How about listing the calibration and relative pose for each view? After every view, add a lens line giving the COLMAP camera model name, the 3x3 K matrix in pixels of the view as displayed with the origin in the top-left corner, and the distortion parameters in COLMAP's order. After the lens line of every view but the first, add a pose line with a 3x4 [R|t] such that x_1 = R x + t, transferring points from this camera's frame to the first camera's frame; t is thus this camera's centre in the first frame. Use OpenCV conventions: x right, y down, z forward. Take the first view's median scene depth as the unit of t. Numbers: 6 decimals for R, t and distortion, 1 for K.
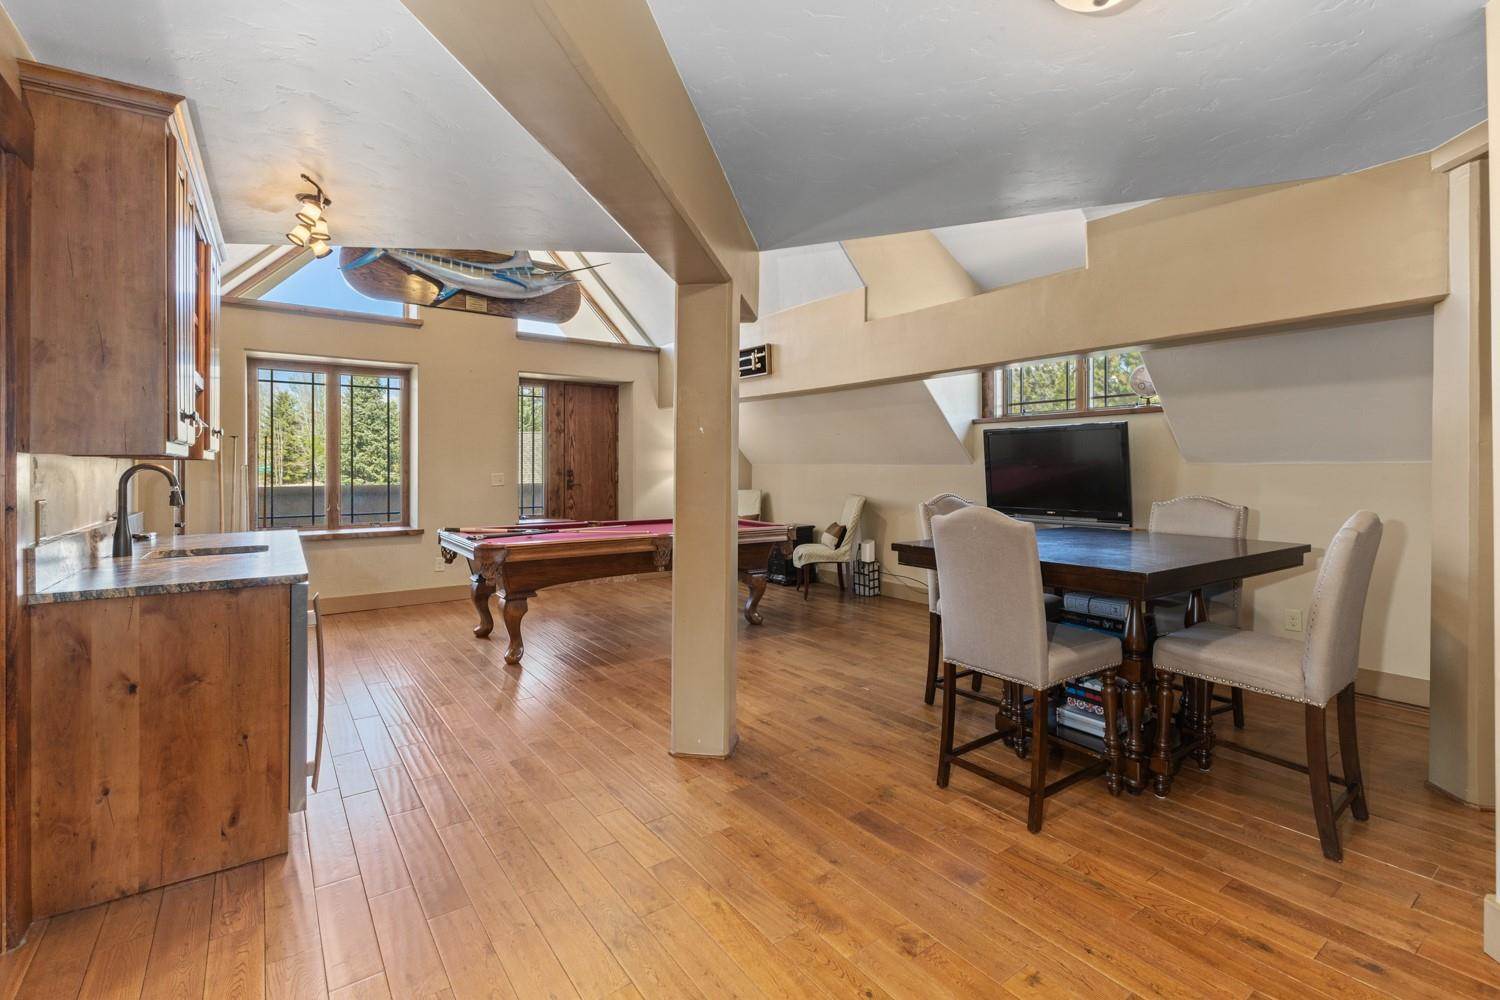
lens RADIAL K [[671.6, 0, 747.7], [0, 671.6, 464.0], [0, 0, 1]] dist [0.001013, 0.000071]
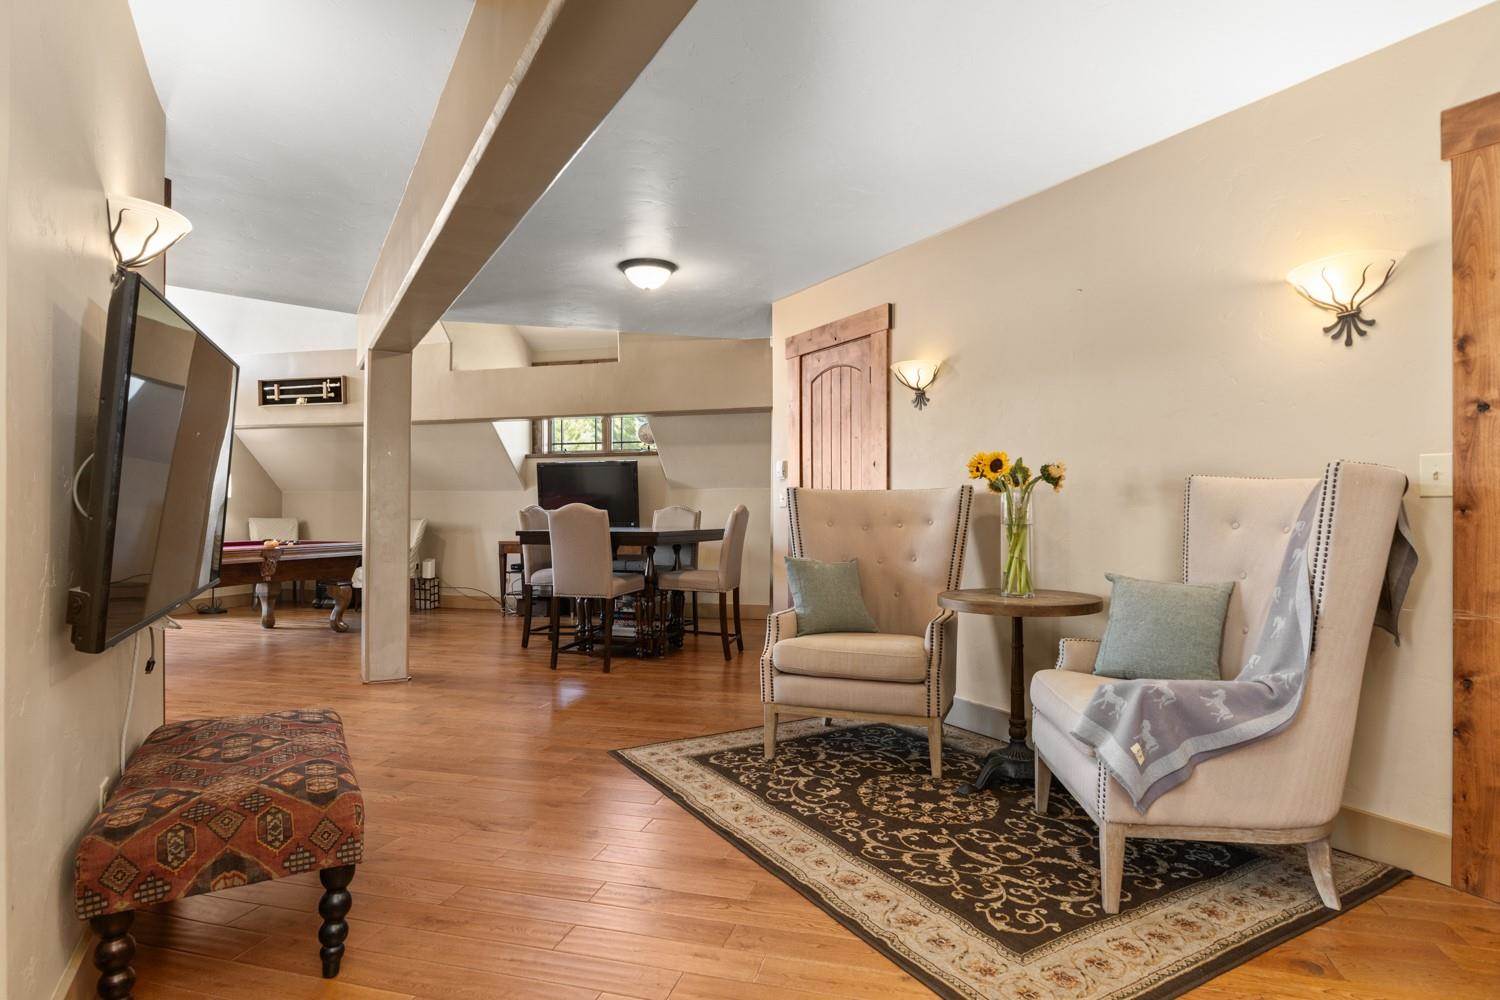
lens RADIAL K [[822.4, 0, 750.0], [0, 822.4, 500.0], [0, 0, 1]] dist [0.000428, 0.000065]
pose [[0.776266, 0.007480, 0.630361, -0.302808], [-0.002618, 0.999959, -0.008643, 0.030220], [-0.630400, 0.005059, 0.776254, -0.443846]]
